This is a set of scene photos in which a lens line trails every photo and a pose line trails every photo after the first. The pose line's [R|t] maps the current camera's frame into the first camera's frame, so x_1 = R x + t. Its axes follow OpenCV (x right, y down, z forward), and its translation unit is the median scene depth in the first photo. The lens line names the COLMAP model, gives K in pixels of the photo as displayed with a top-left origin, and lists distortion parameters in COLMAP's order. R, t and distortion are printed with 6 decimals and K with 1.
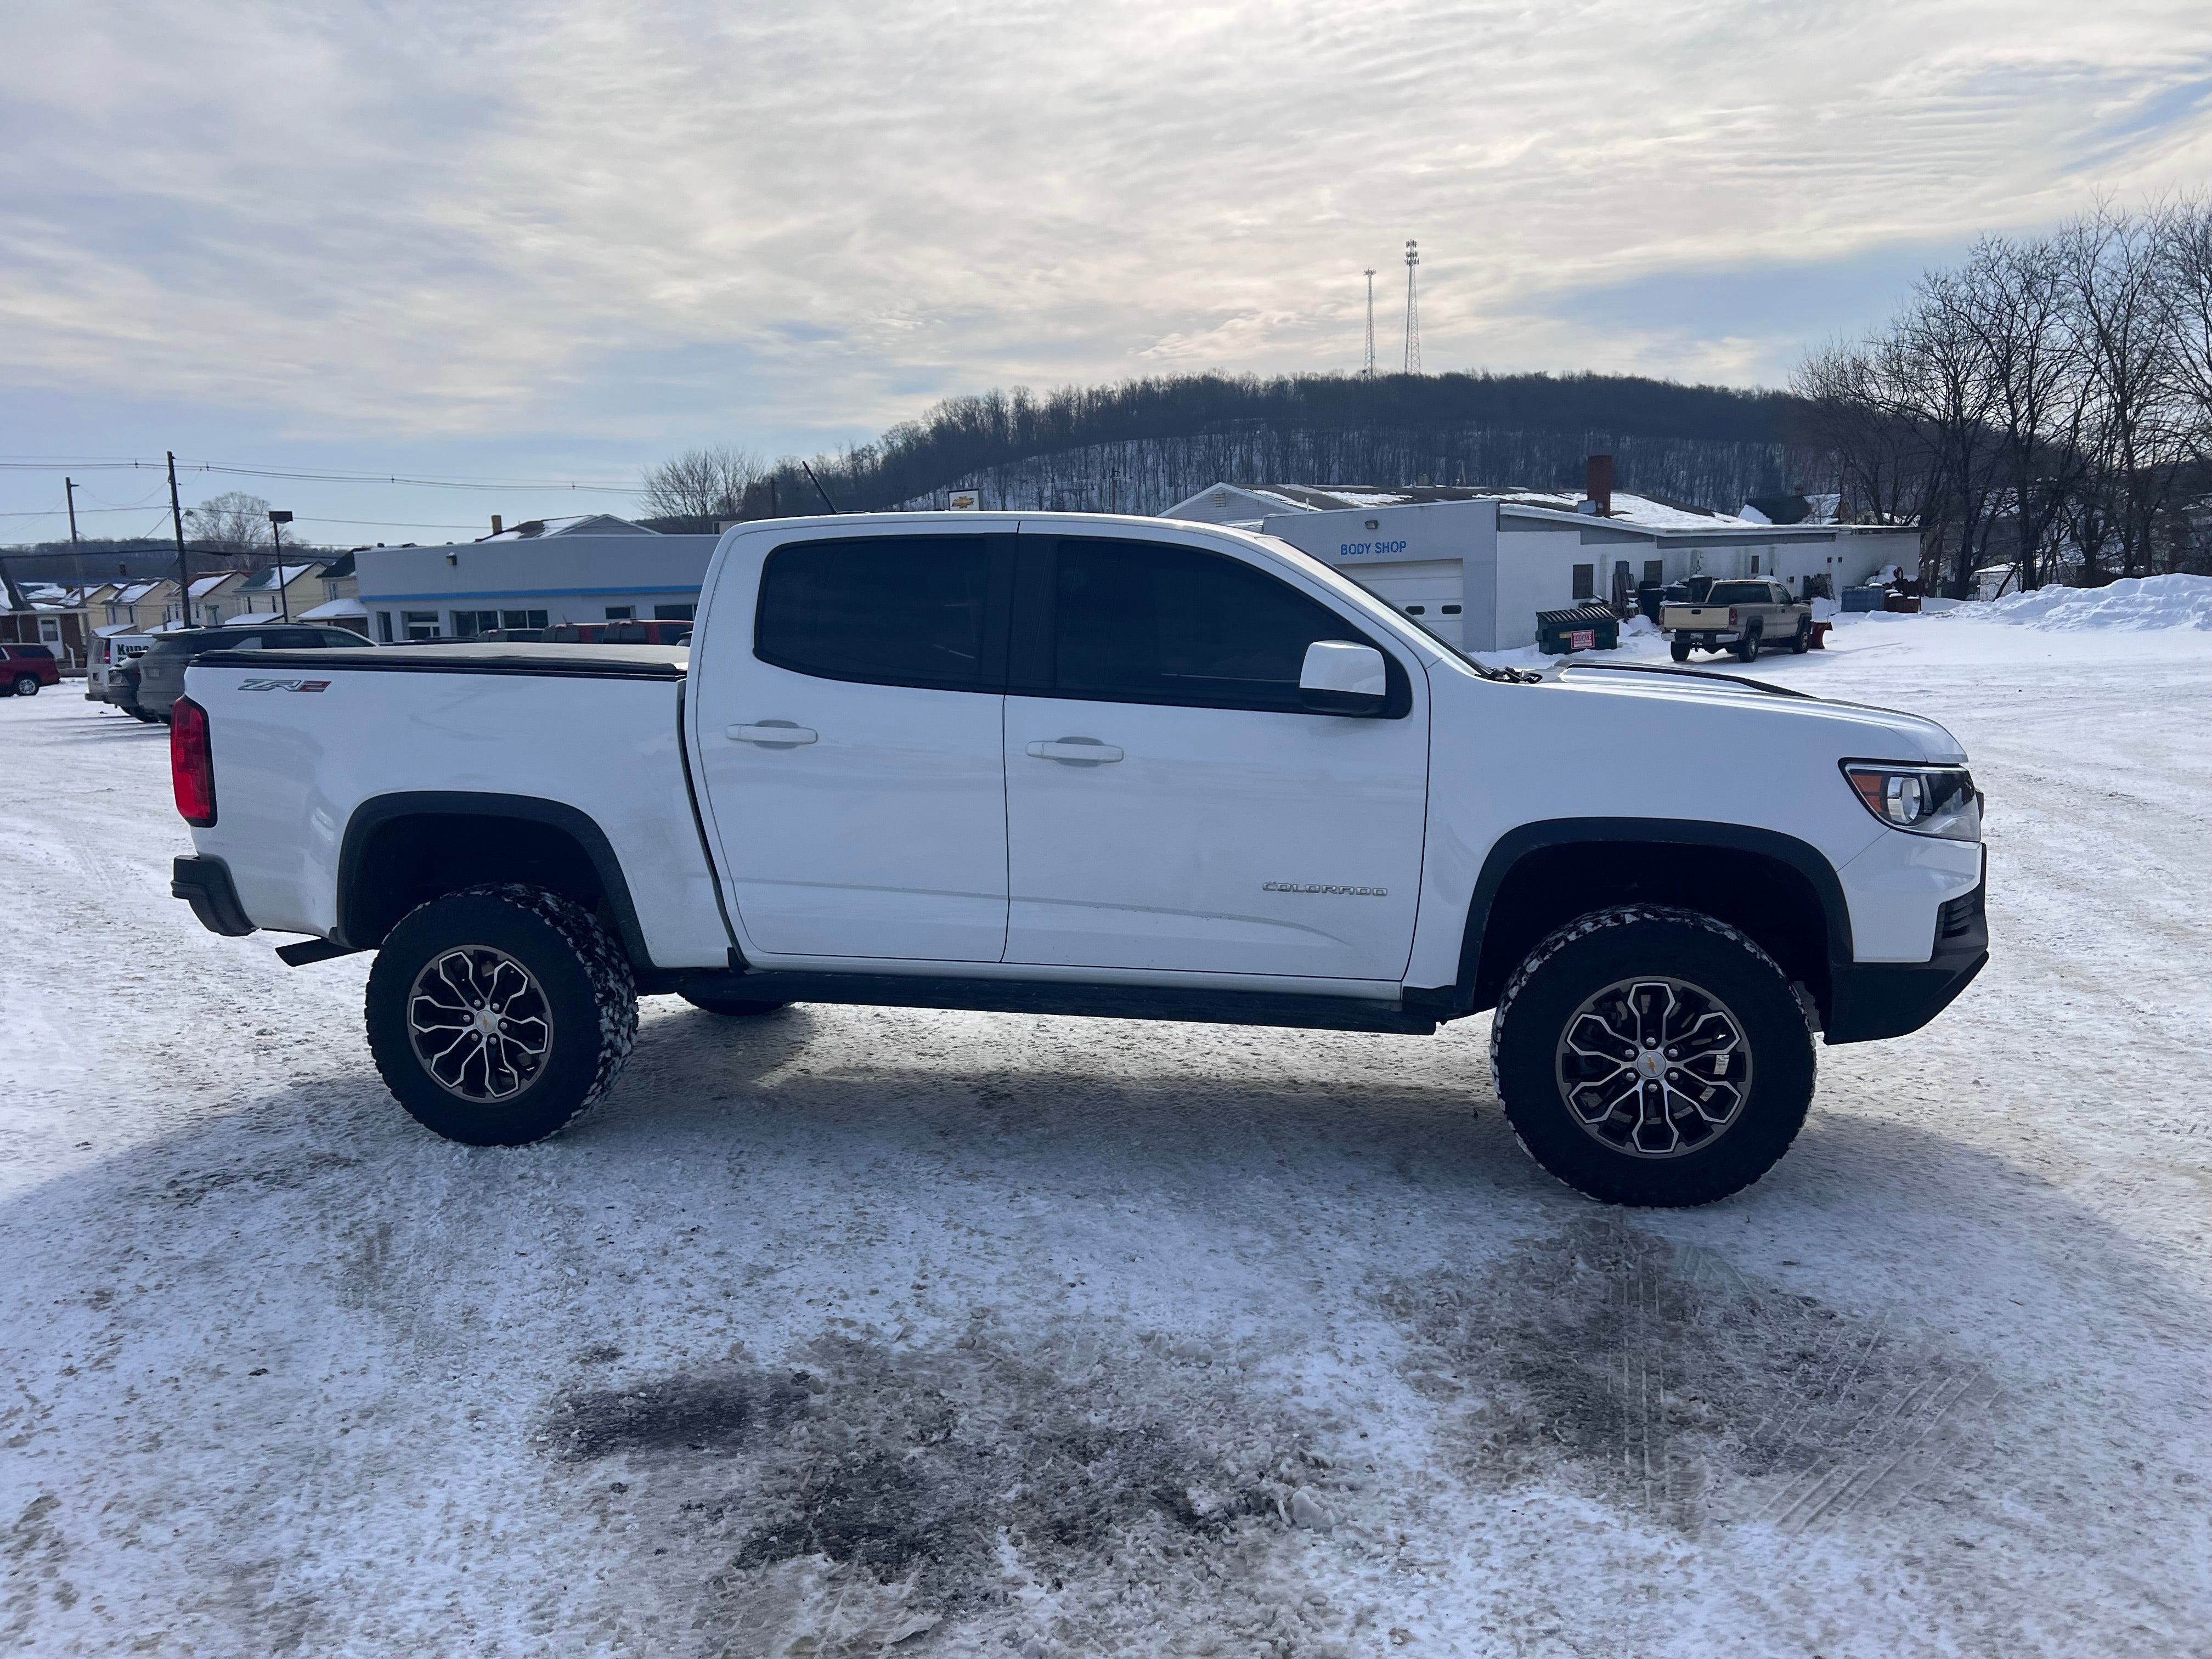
lens RADIAL K [[1667.1, 0, 1121.2], [0, 1667.1, 857.0], [0, 0, 1]] dist [0.056161, -0.059531]
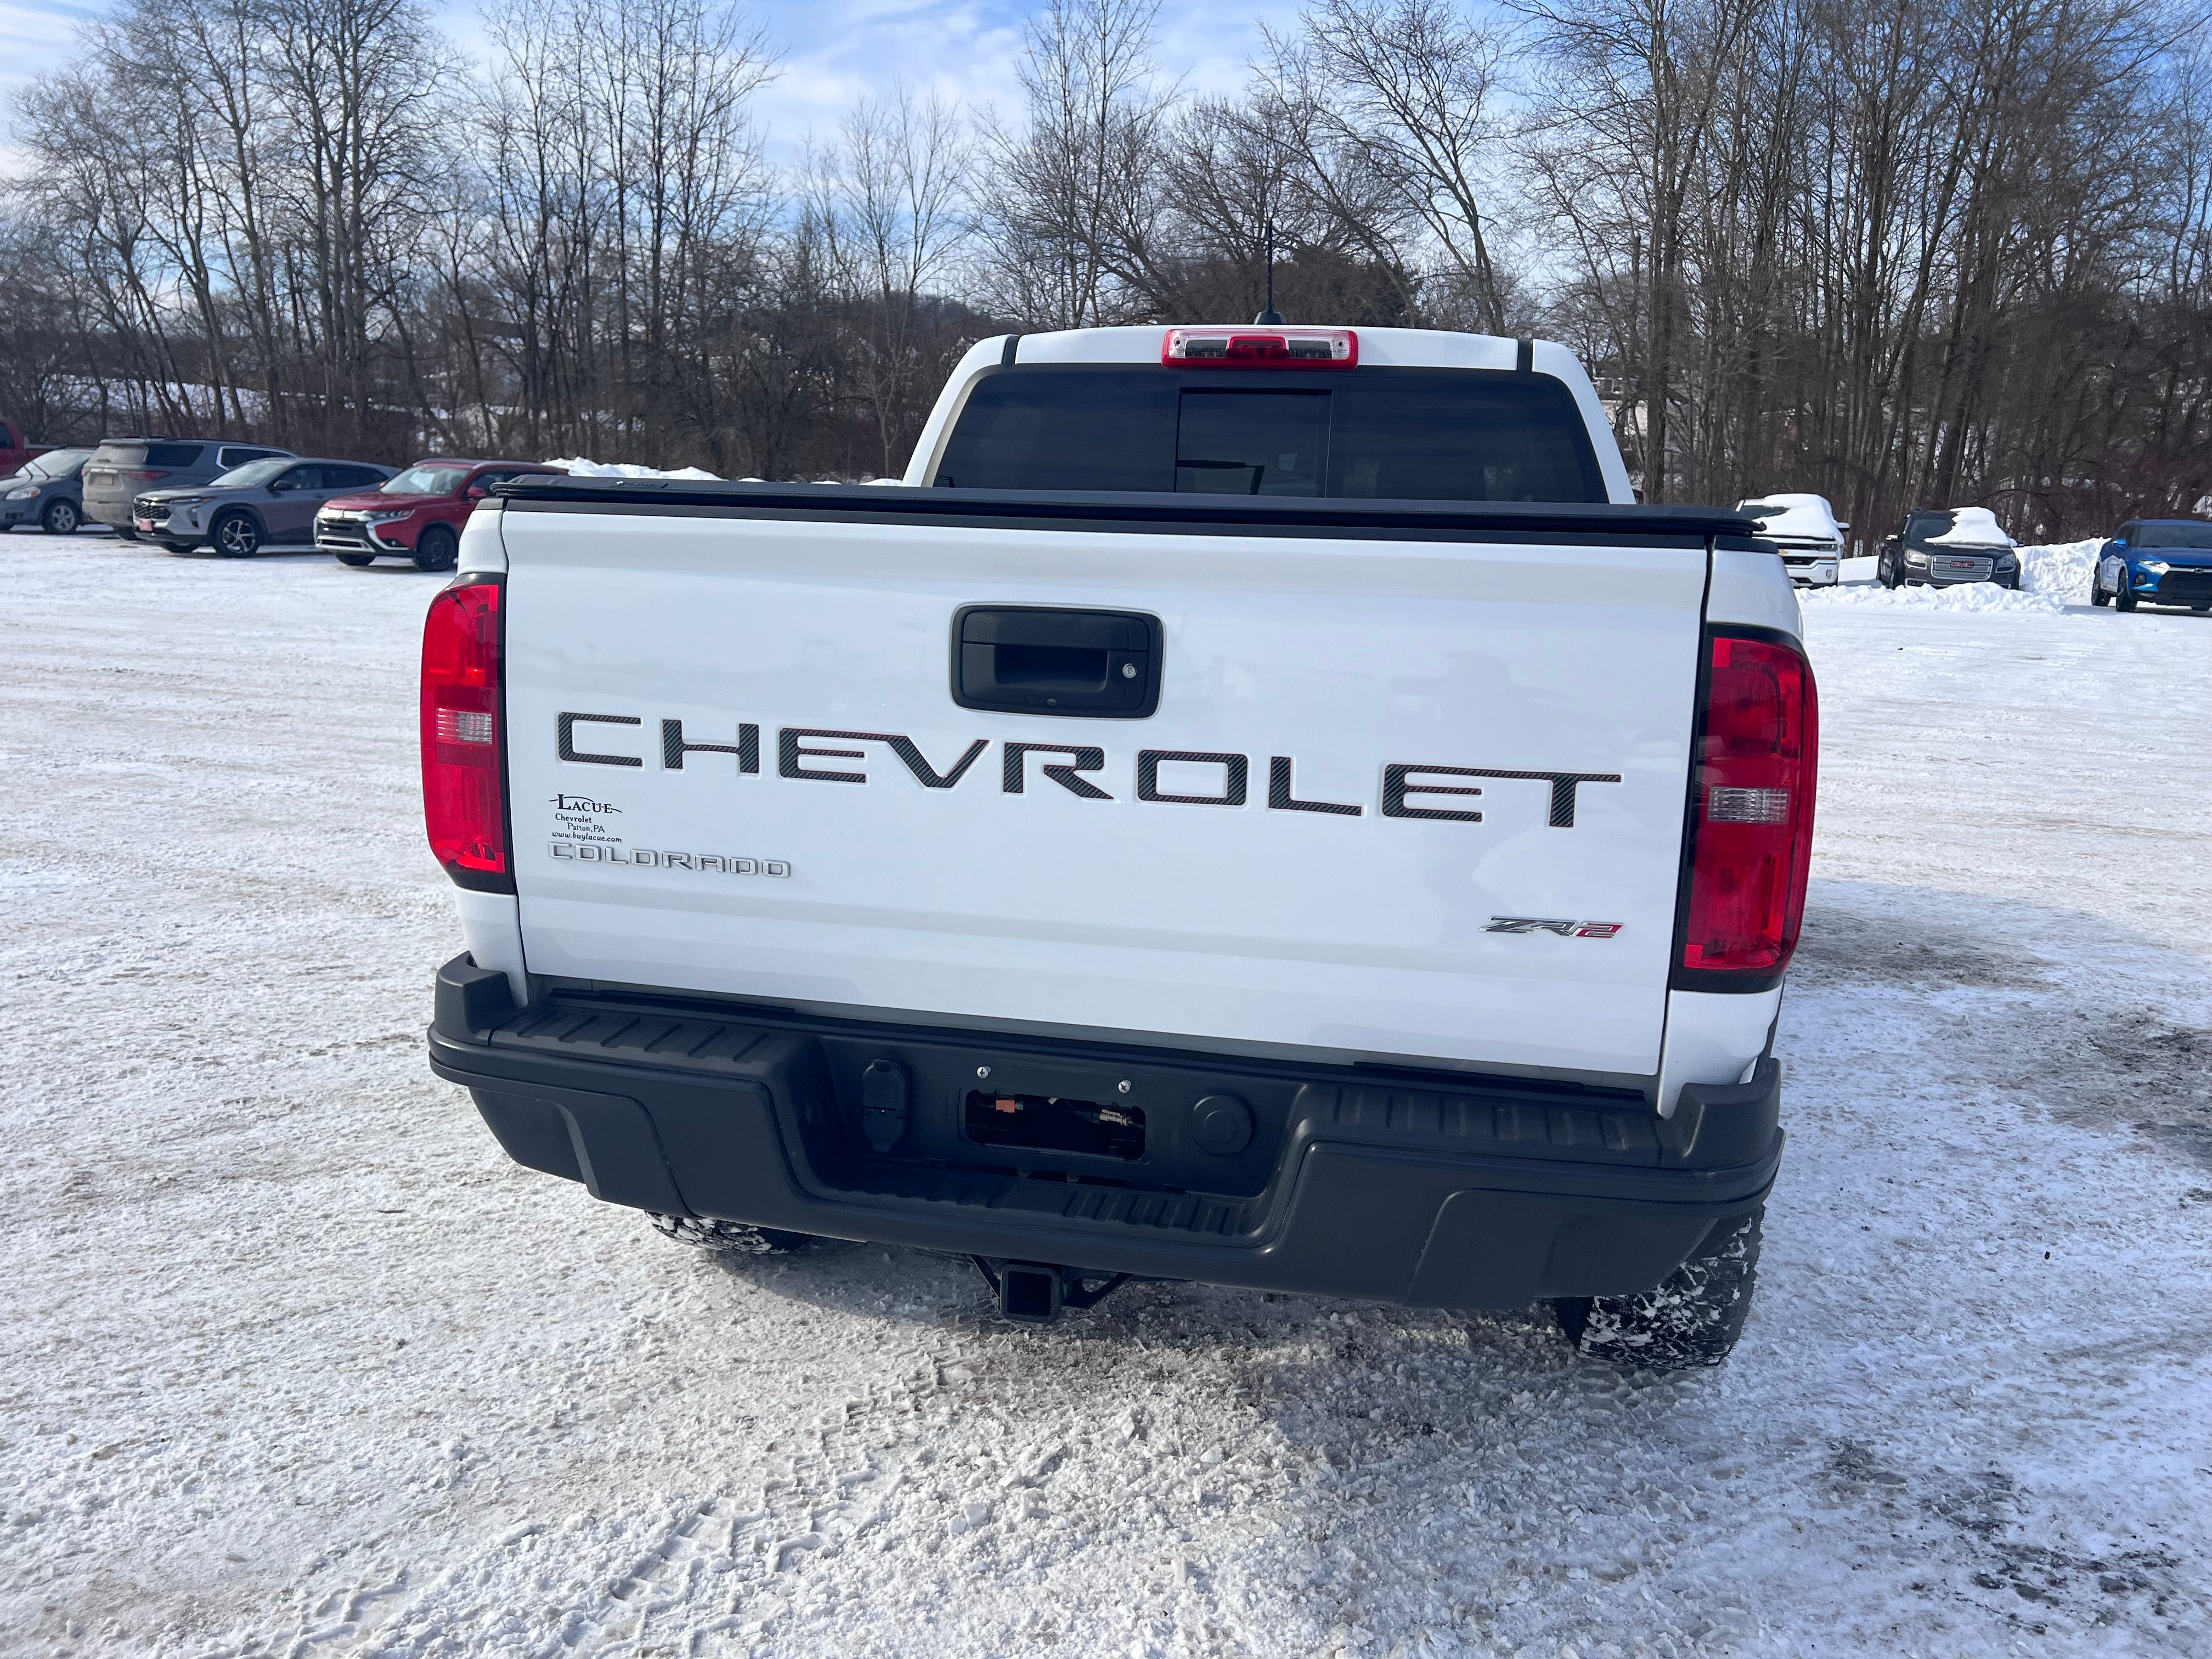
lens RADIAL K [[1667.1, 0, 1117.1], [0, 1667.1, 824.4], [0, 0, 1]] dist [0.056161, -0.059531]
pose [[-0.010487, -0.166304, 0.986019, -0.104104], [0.105131, 0.980425, 0.166479, -0.014916], [-0.994403, 0.105407, 0.007202, 0.130226]]
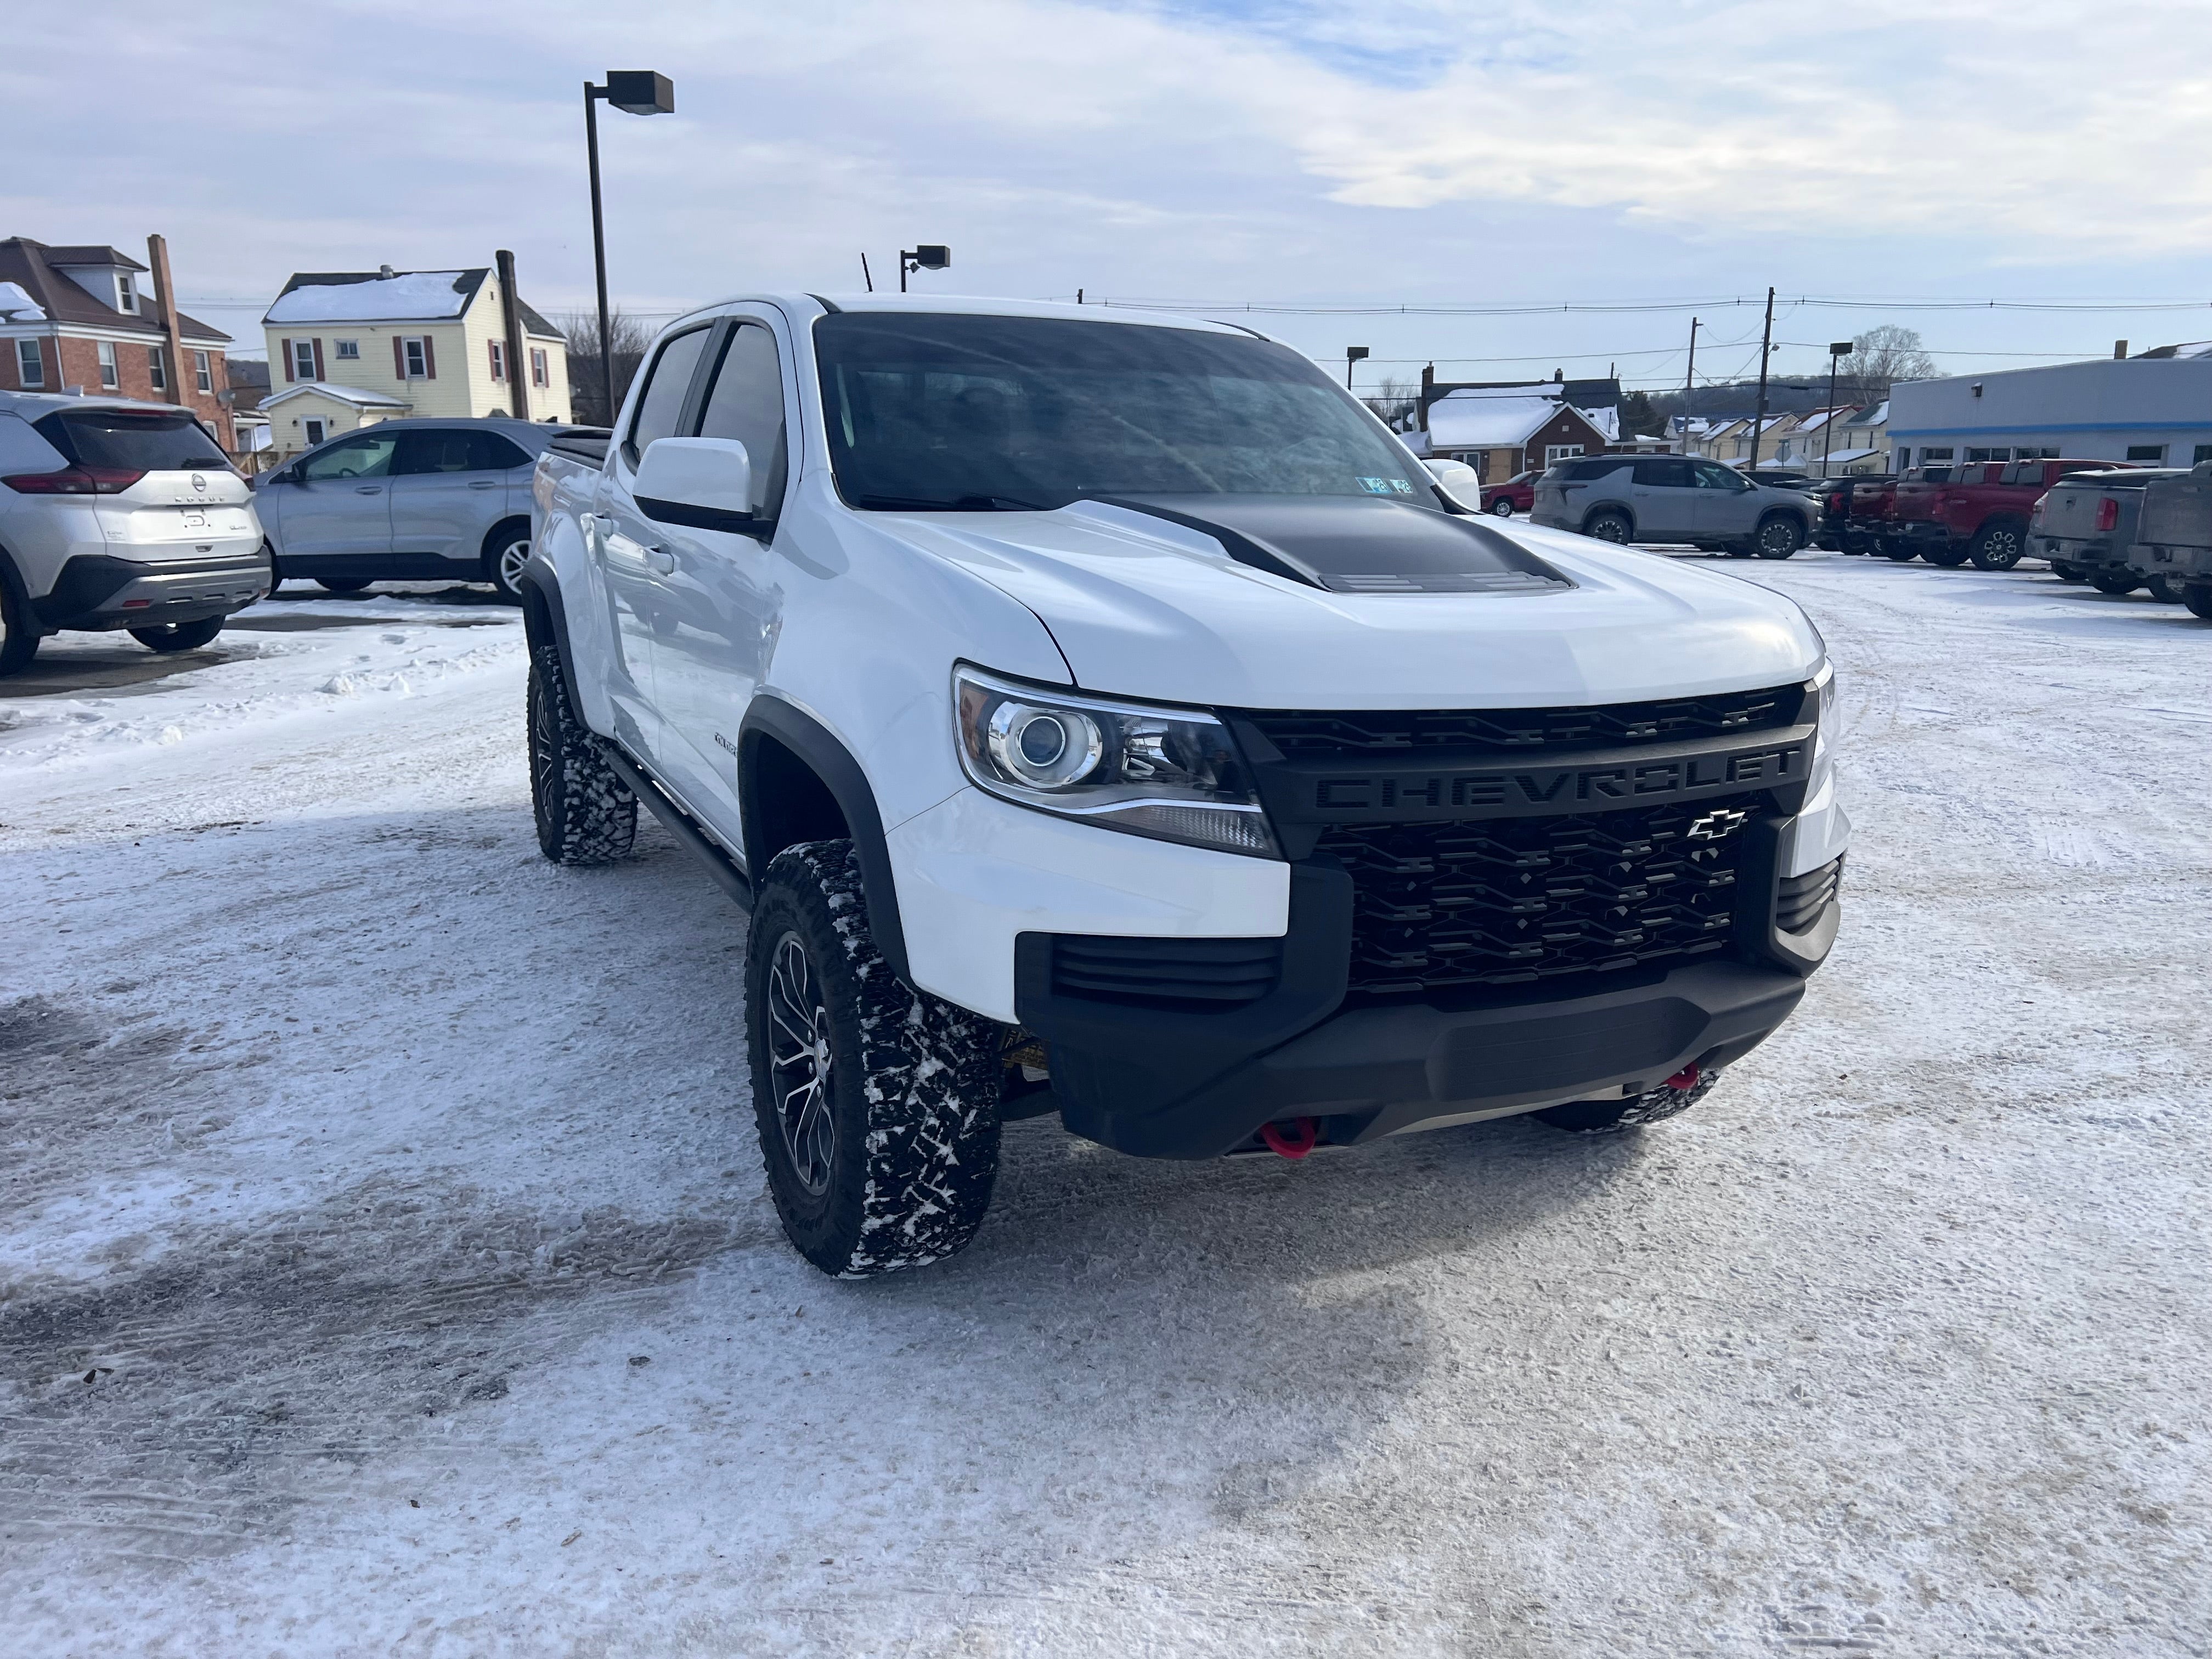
lens RADIAL K [[1667.1, 0, 1103.5], [0, 1667.1, 863.5], [0, 0, 1]] dist [0.056161, -0.059531]
pose [[0.605170, 0.214481, -0.766660, 0.085973], [-0.140019, 0.976688, 0.162714, -0.008376], [0.783686, 0.008878, 0.621093, 0.061910]]
